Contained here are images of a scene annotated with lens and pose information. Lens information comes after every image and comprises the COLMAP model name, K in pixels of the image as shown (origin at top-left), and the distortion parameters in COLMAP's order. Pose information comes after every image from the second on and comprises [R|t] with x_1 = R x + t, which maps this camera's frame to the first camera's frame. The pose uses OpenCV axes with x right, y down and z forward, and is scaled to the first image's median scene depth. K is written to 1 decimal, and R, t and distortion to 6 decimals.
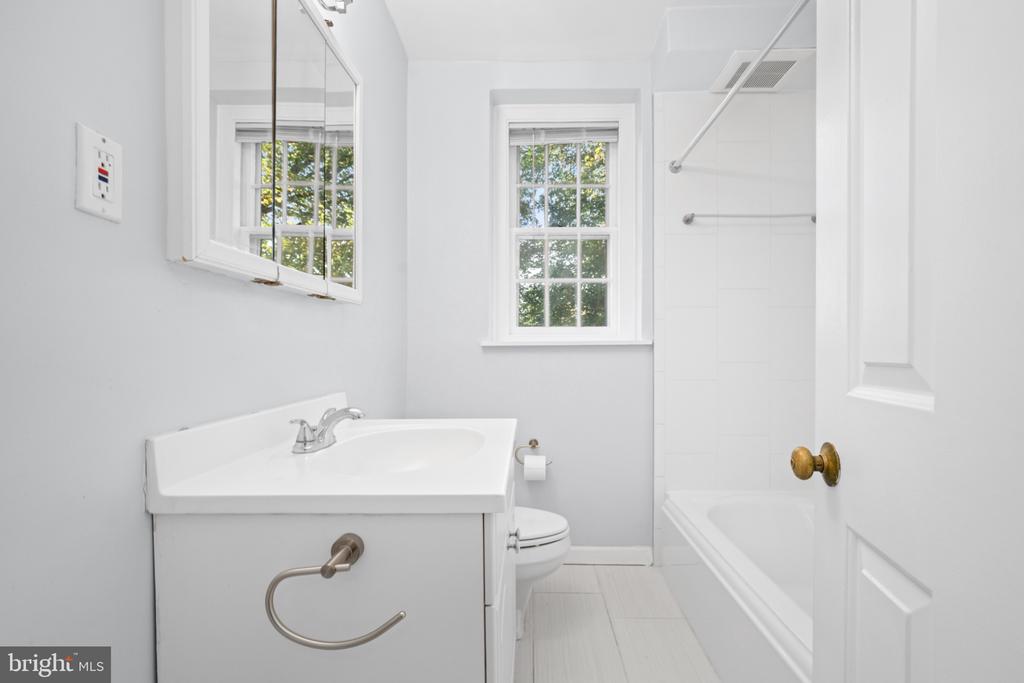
lens RADIAL K [[472.6, 0, 509.7], [0, 472.6, 347.7], [0, 0, 1]] dist [-0.013306, 0.002986]
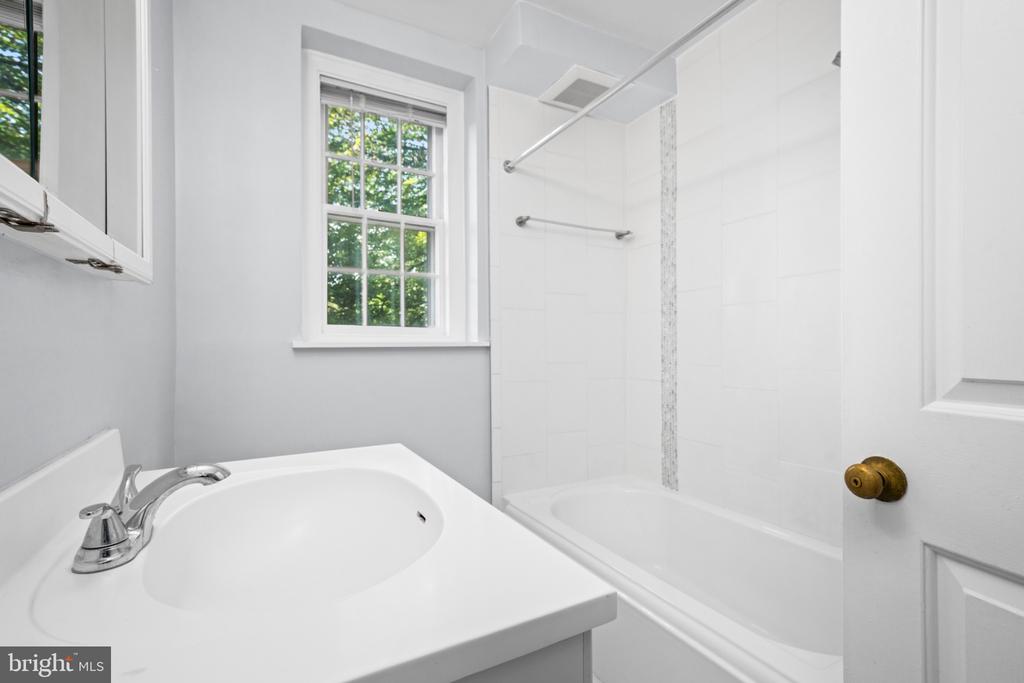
lens RADIAL K [[472.6, 0, 535.9], [0, 472.6, 350.4], [0, 0, 1]] dist [-0.013306, 0.002986]
pose [[0.865582, -0.001160, 0.500765, -0.096958], [-0.003201, 0.999964, 0.007850, -0.006063], [-0.500756, -0.008398, 0.865548, 0.112745]]
